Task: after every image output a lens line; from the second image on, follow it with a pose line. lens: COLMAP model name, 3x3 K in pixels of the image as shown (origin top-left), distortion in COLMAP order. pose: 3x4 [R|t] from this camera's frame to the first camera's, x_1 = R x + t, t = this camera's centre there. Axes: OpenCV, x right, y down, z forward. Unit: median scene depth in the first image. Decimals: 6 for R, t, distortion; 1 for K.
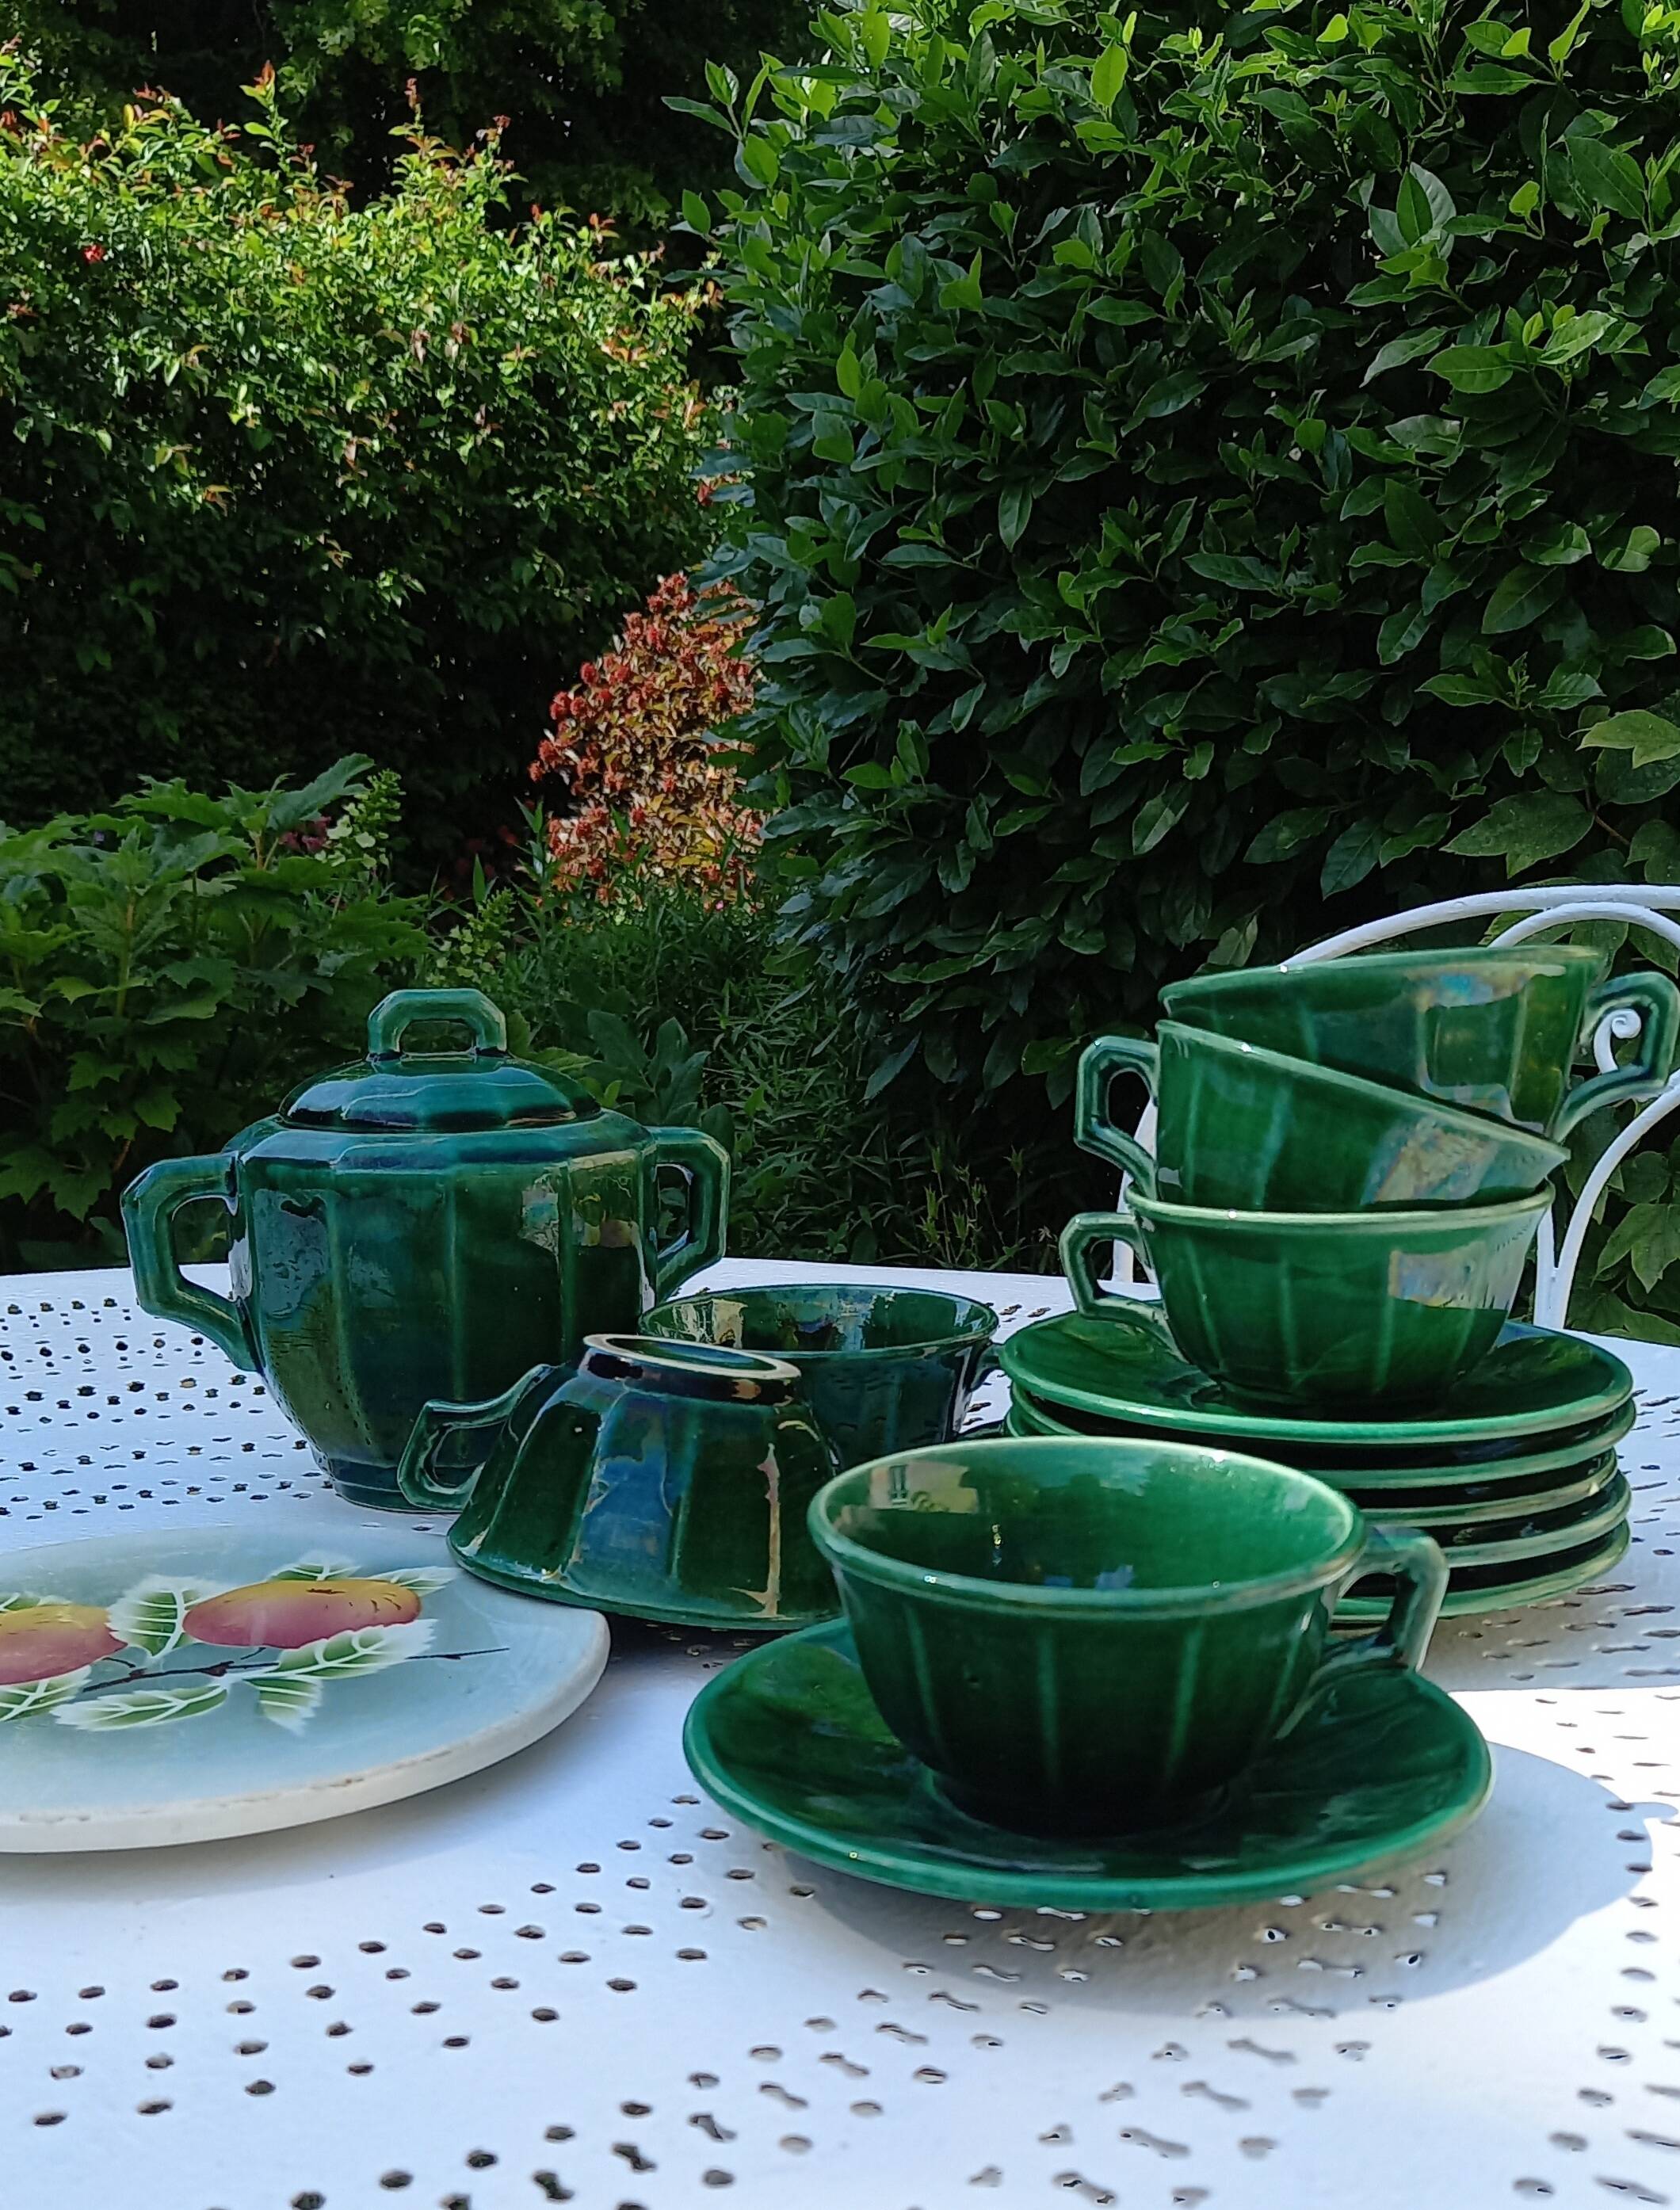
lens RADIAL K [[3740.5, 0, 878.8], [0, 3740.5, 1072.9], [0, 0, 1]] dist [0.033592, 0.083796]
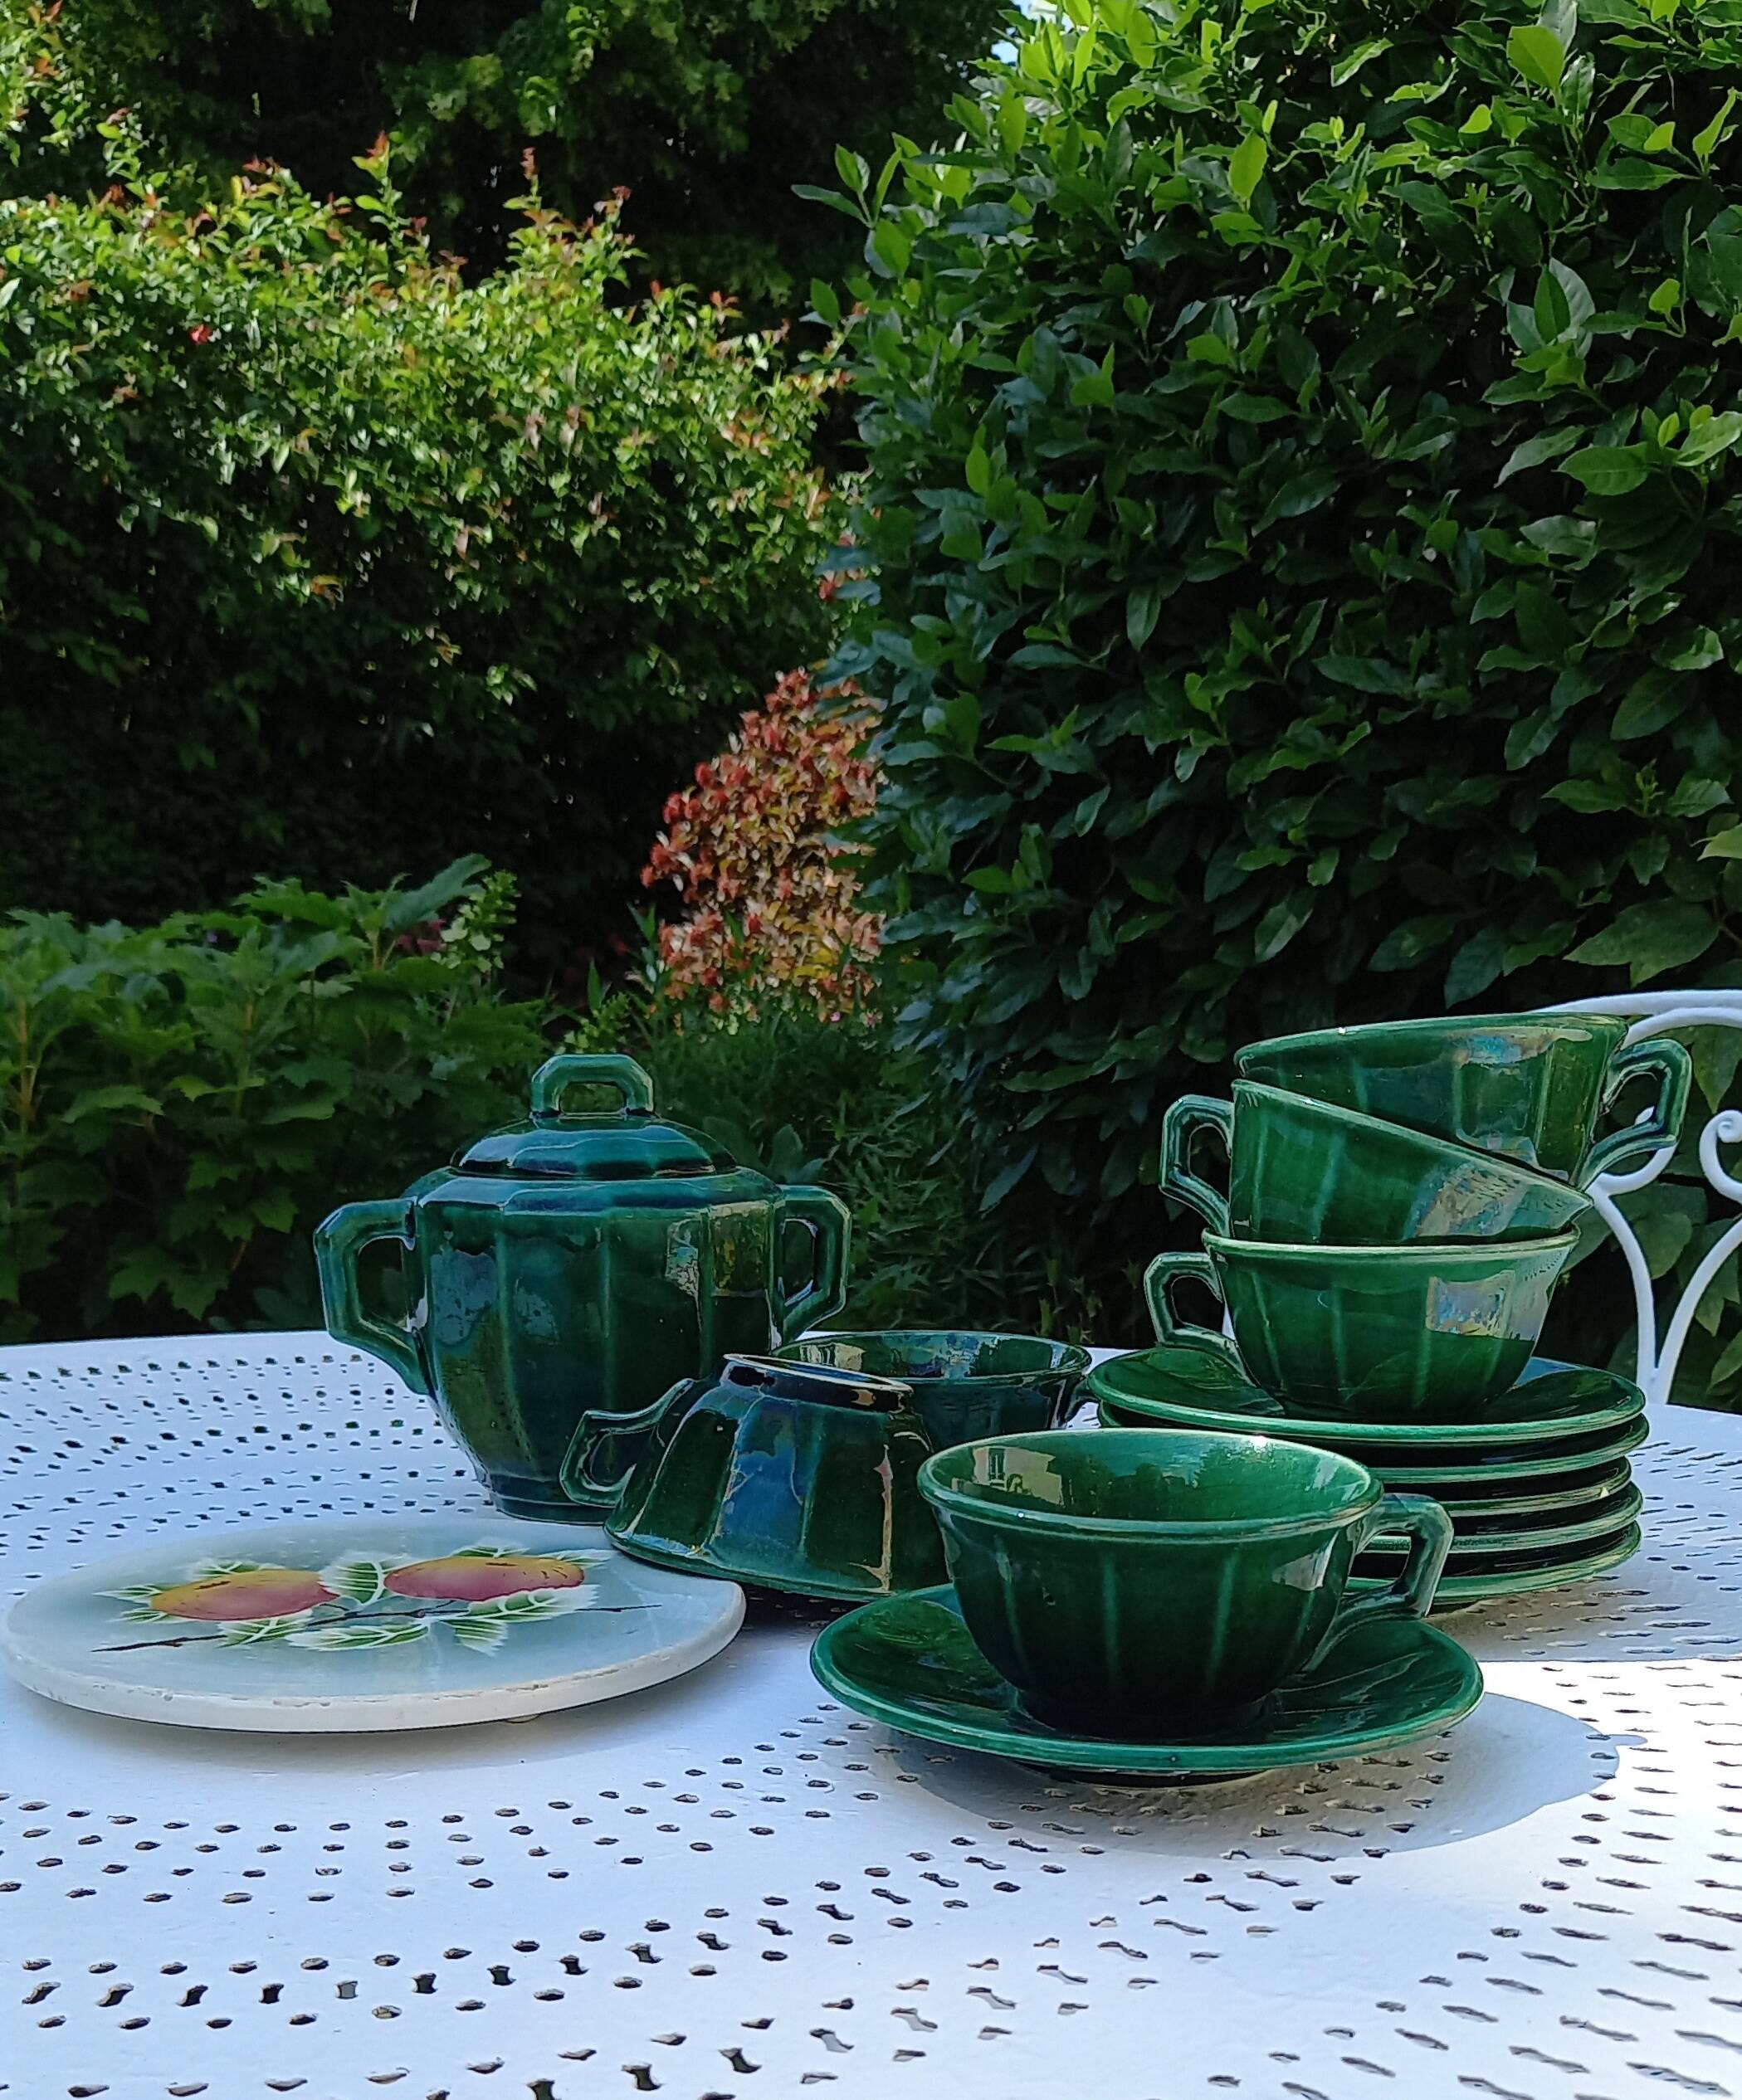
lens RADIAL K [[2963.7, 0, 780.2], [0, 2963.7, 1278.1], [0, 0, 1]] dist [0.018344, -0.032181]
pose [[0.997623, 0.018654, -0.066339, -0.004450], [-0.014340, 0.997787, 0.064926, -0.025609], [0.067404, -0.063820, 0.995683, 0.217895]]
